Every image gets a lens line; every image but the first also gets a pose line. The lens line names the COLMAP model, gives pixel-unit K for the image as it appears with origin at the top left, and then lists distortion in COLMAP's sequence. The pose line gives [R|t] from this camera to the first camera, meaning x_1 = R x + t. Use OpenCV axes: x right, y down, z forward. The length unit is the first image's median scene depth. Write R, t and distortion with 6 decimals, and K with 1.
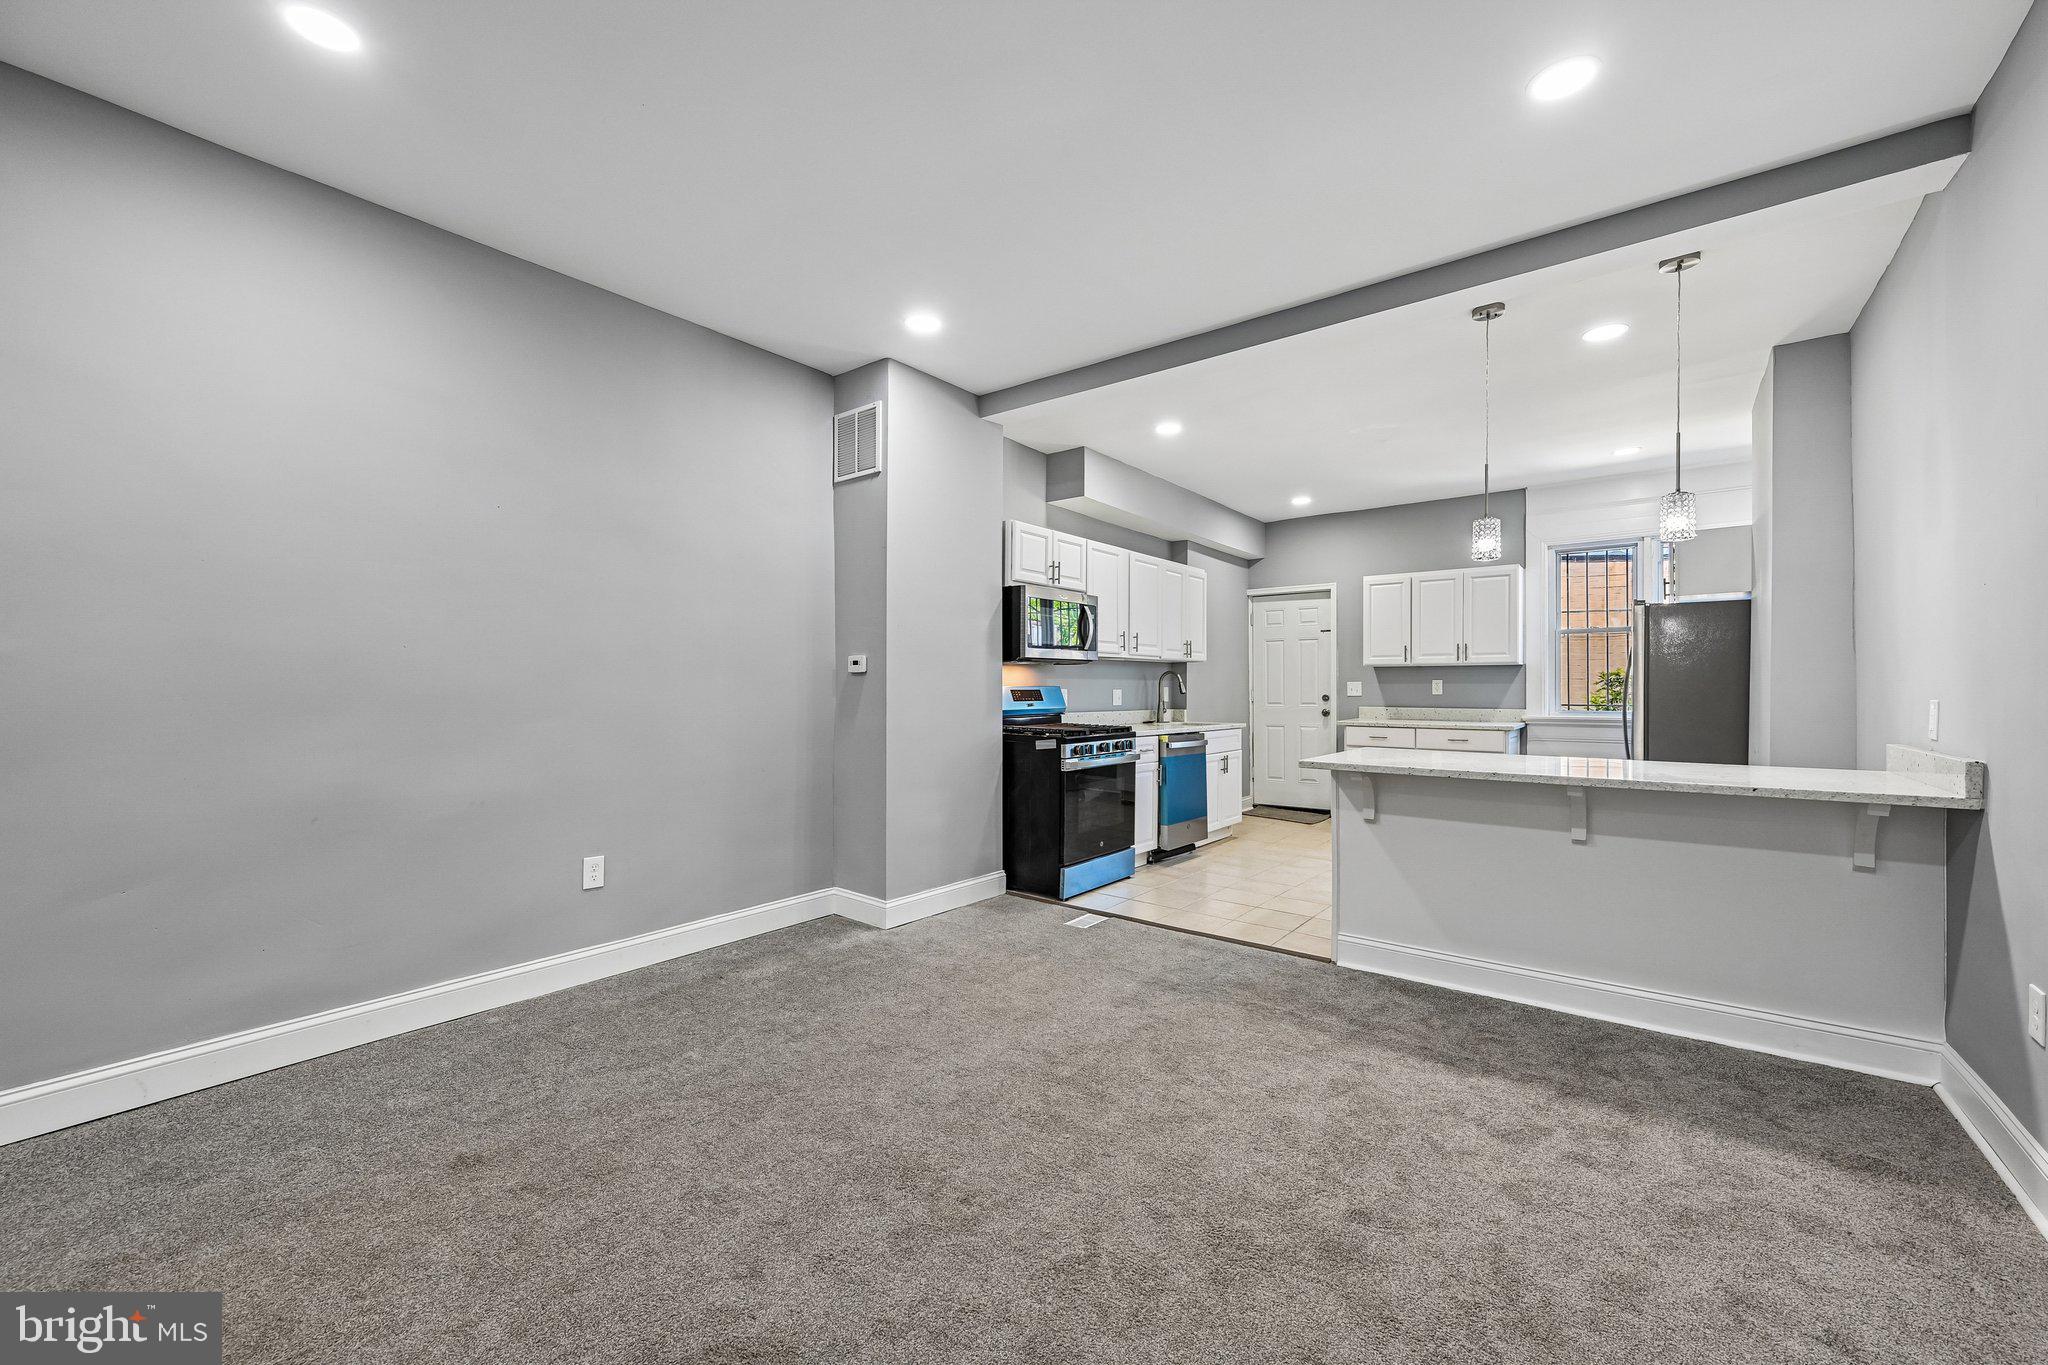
lens RADIAL K [[819.6, 0, 1026.4], [0, 819.6, 692.6], [0, 0, 1]] dist [-0.000452, -0.000522]
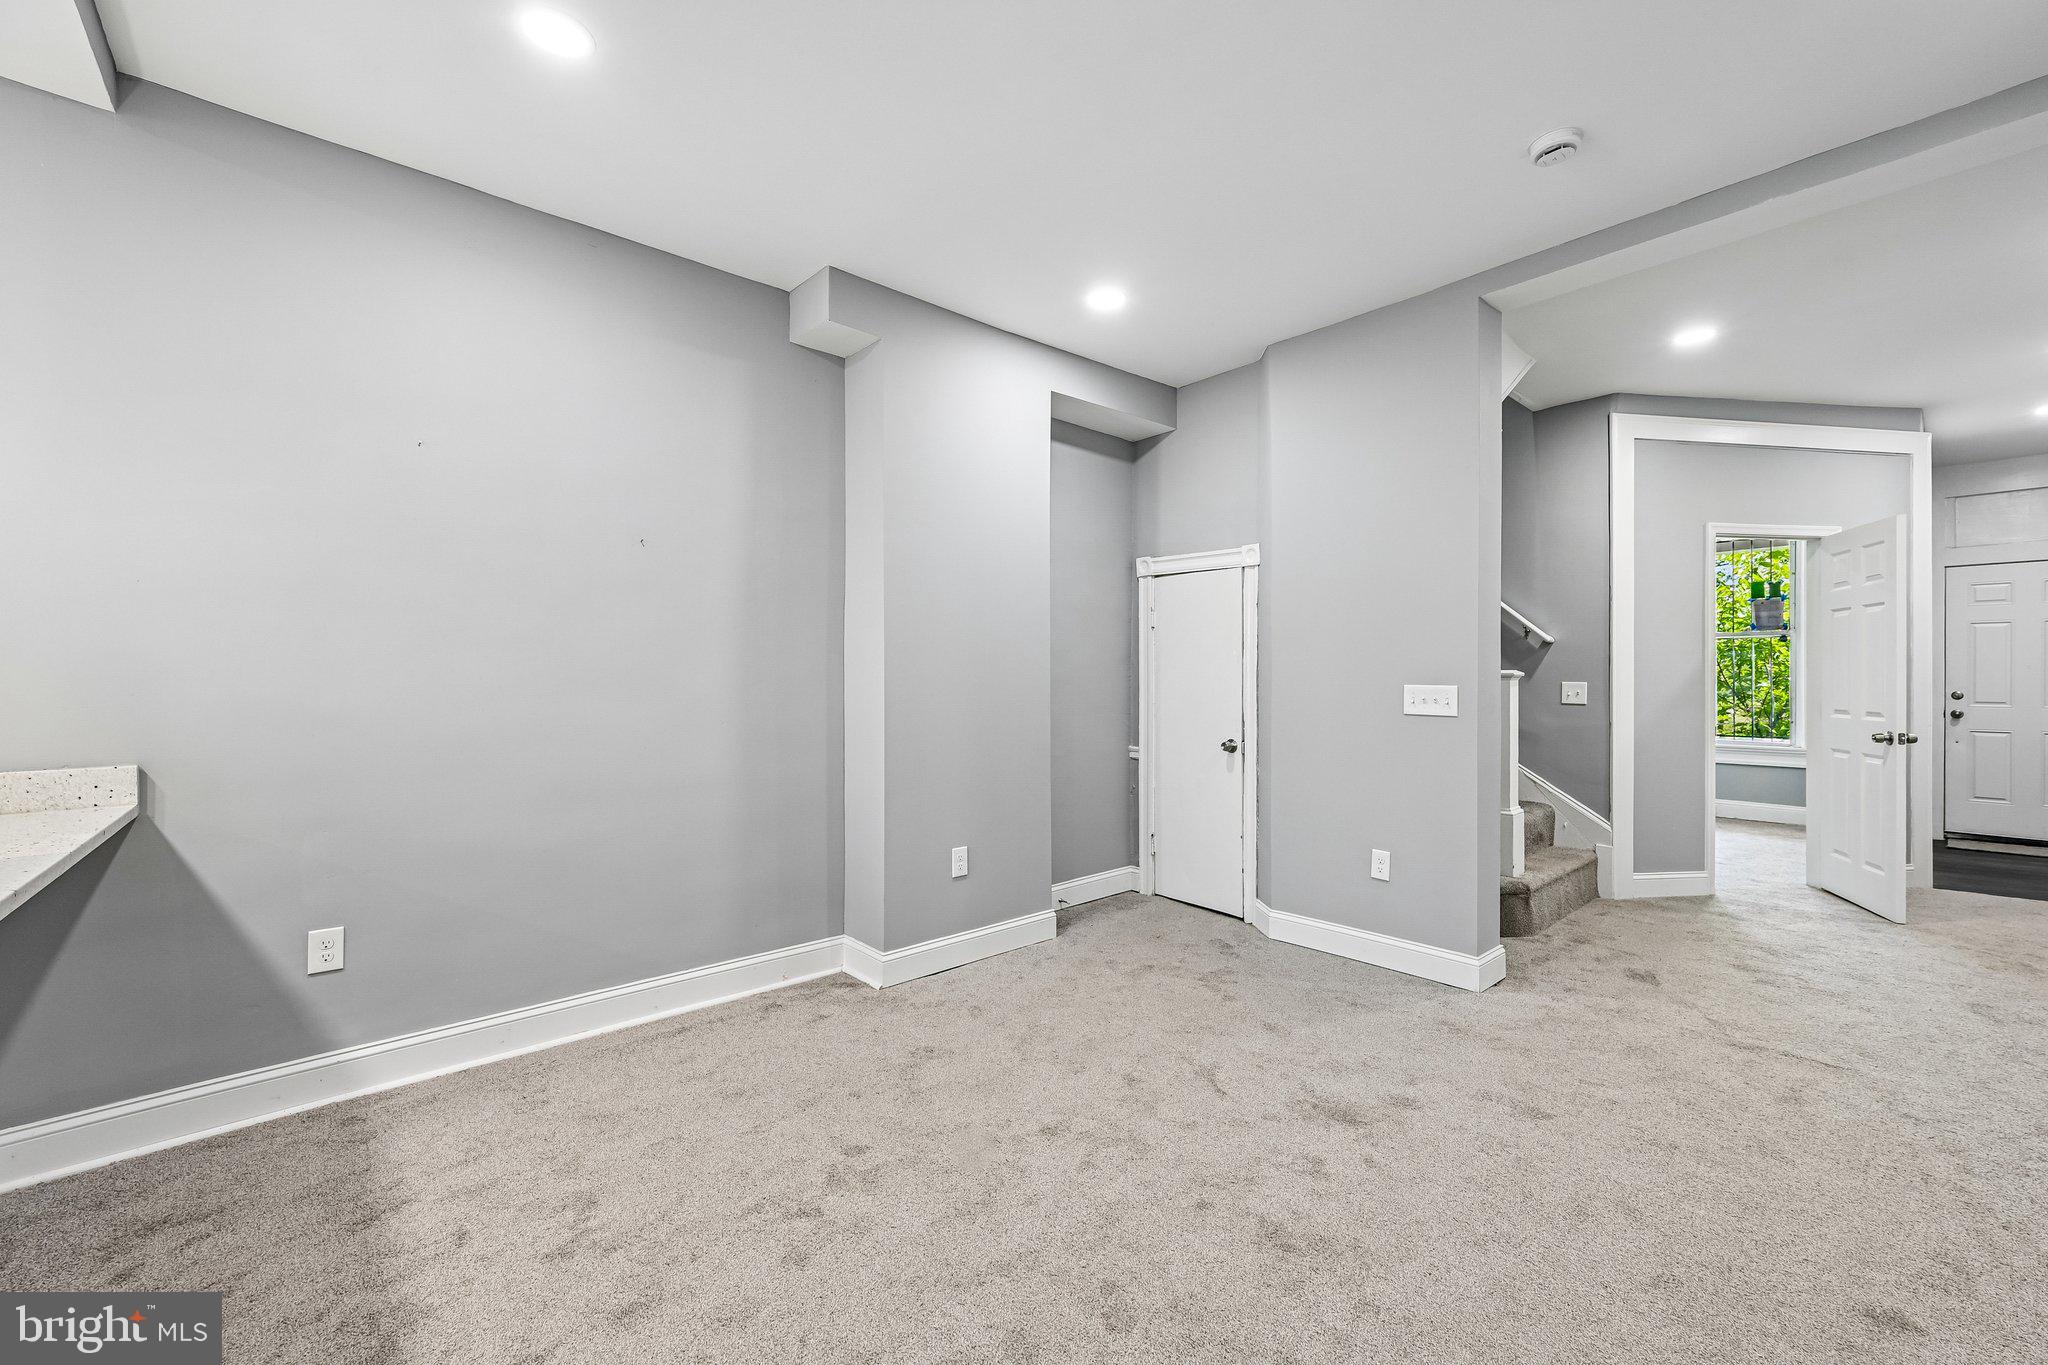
lens RADIAL K [[819.6, 0, 1029.5], [0, 819.6, 679.7], [0, 0, 1]] dist [-0.000452, -0.000522]
pose [[-0.982247, 0.000728, 0.187590, -0.018013], [0.002344, 0.999962, 0.008389, -0.008874], [-0.187577, 0.008680, -0.982212, 0.717749]]
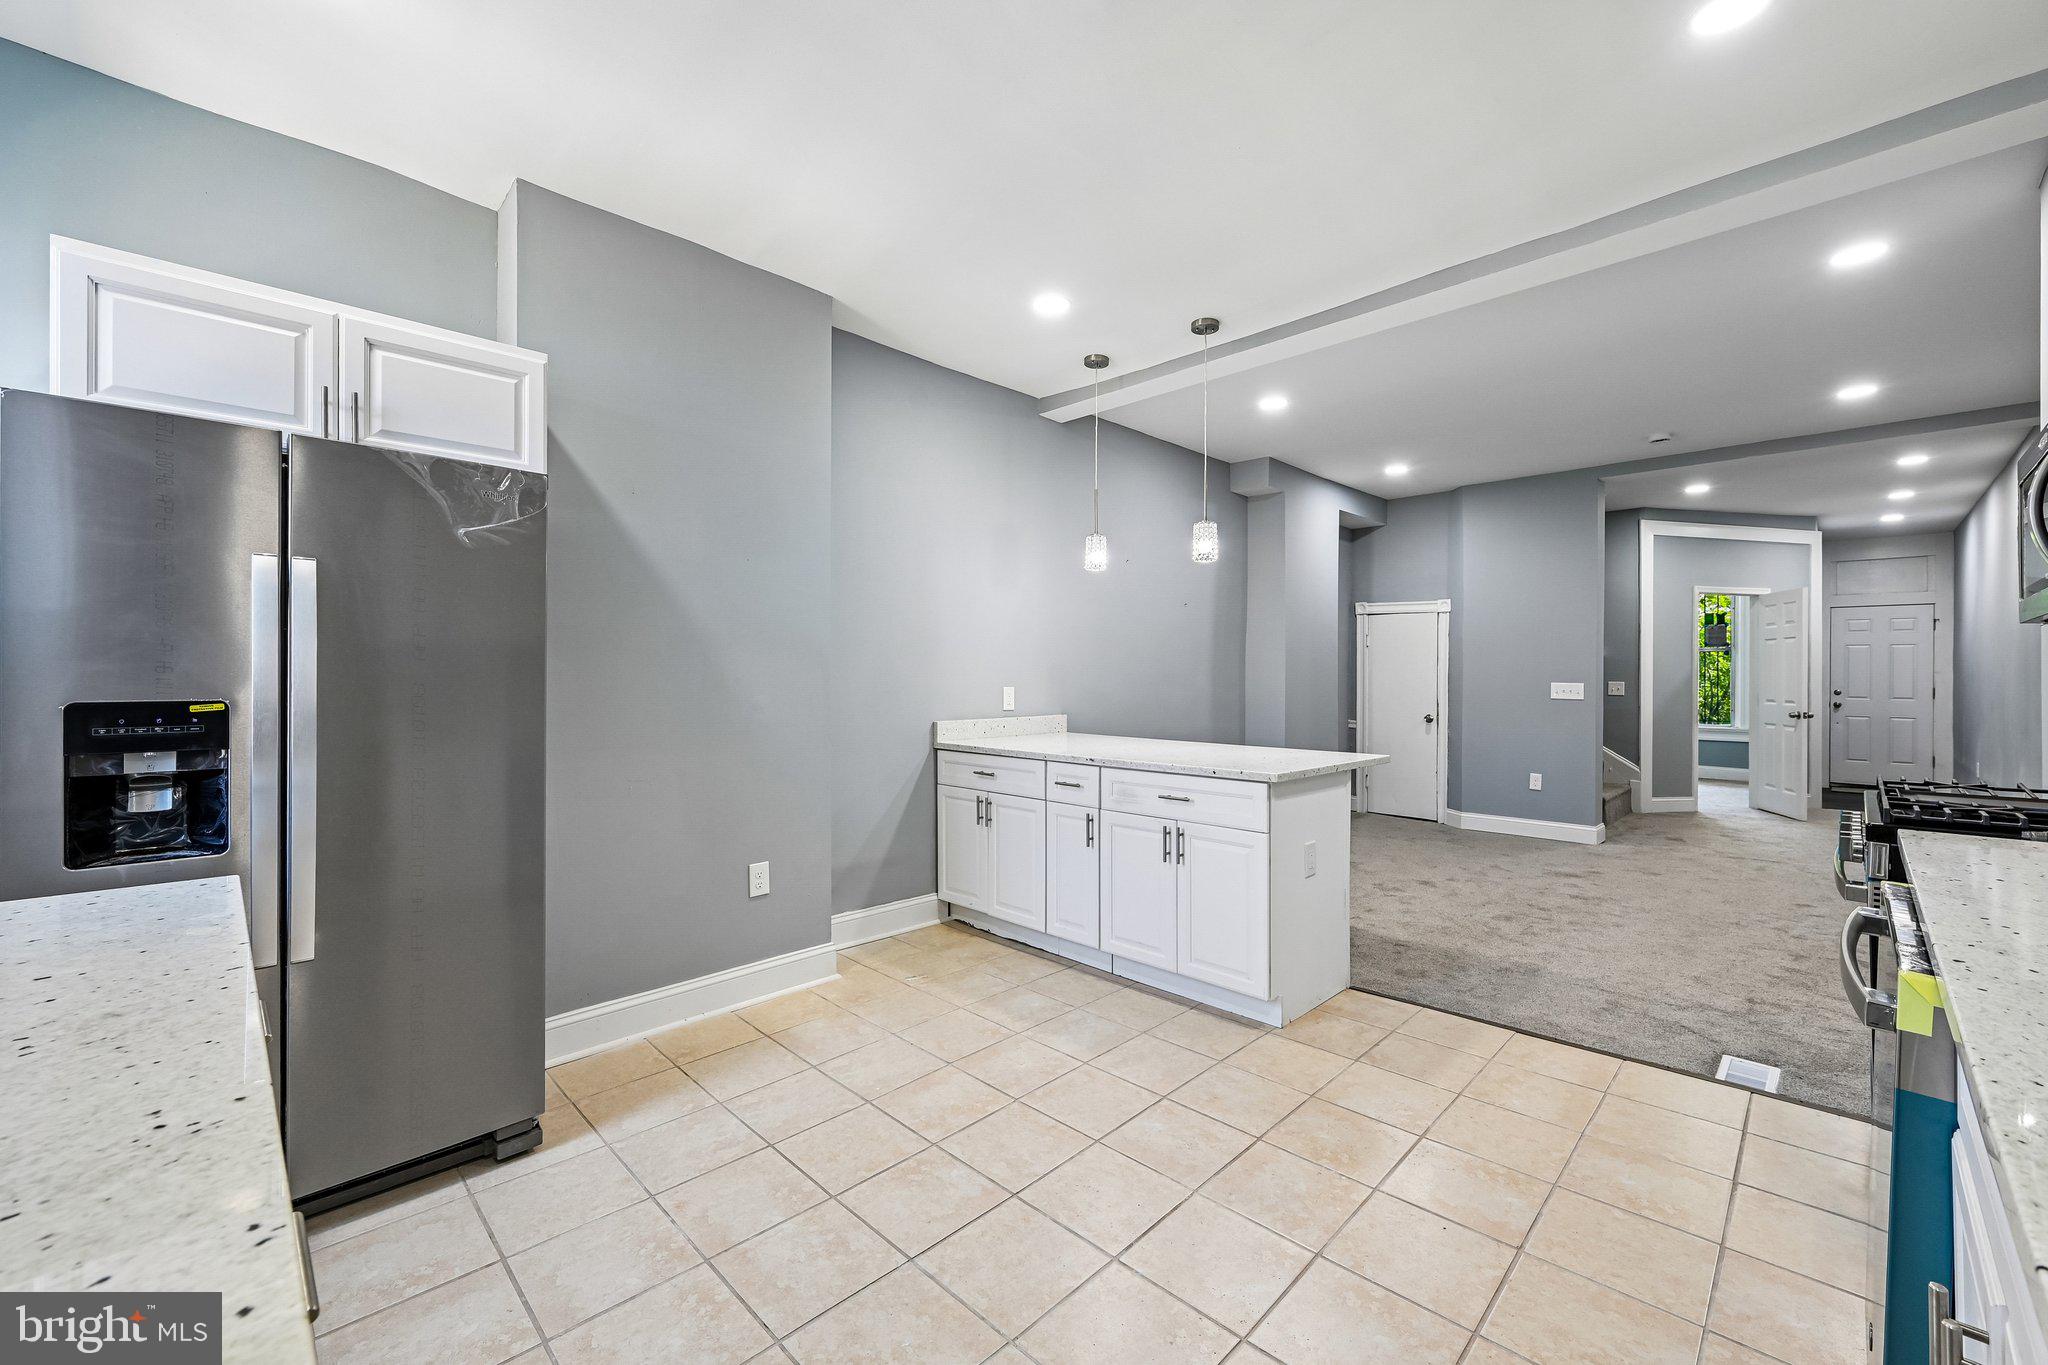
lens RADIAL K [[819.6, 0, 1029.7], [0, 819.6, 673.1], [0, 0, 1]] dist [-0.000452, -0.000522]
pose [[-0.992114, -0.005295, 0.125229, 0.406357], [-0.004946, 0.999983, 0.003098, -0.012272], [-0.125243, 0.002454, -0.992123, 1.289021]]
